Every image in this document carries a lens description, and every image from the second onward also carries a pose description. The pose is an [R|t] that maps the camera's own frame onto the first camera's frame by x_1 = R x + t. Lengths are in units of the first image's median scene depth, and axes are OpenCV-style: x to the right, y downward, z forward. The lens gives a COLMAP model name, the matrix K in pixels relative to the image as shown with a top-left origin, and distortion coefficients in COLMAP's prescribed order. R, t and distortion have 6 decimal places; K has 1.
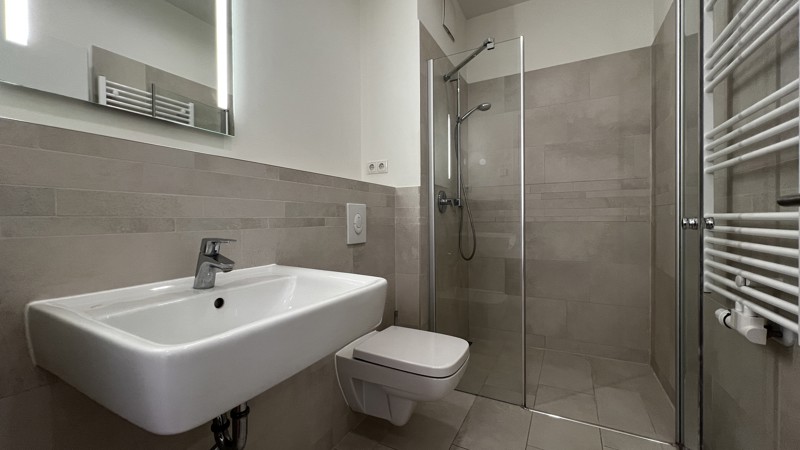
lens RADIAL K [[323.2, 0, 398.8], [0, 323.2, 222.4], [0, 0, 1]] dist [0.001071, 0.000649]
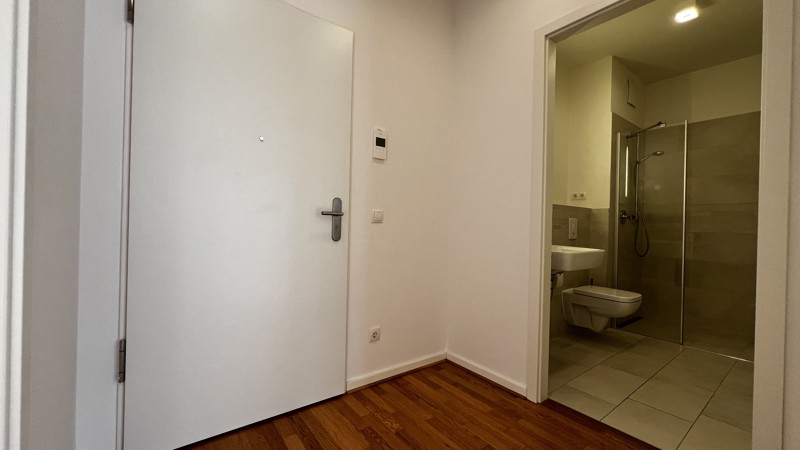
lens RADIAL K [[323.2, 0, 399.7], [0, 323.2, 224.5], [0, 0, 1]] dist [0.001071, 0.000649]
pose [[0.907376, 0.030094, -0.419240, -0.195837], [-0.034838, 0.999386, -0.003662, 0.016446], [0.418873, 0.017928, 0.907868, -0.902025]]
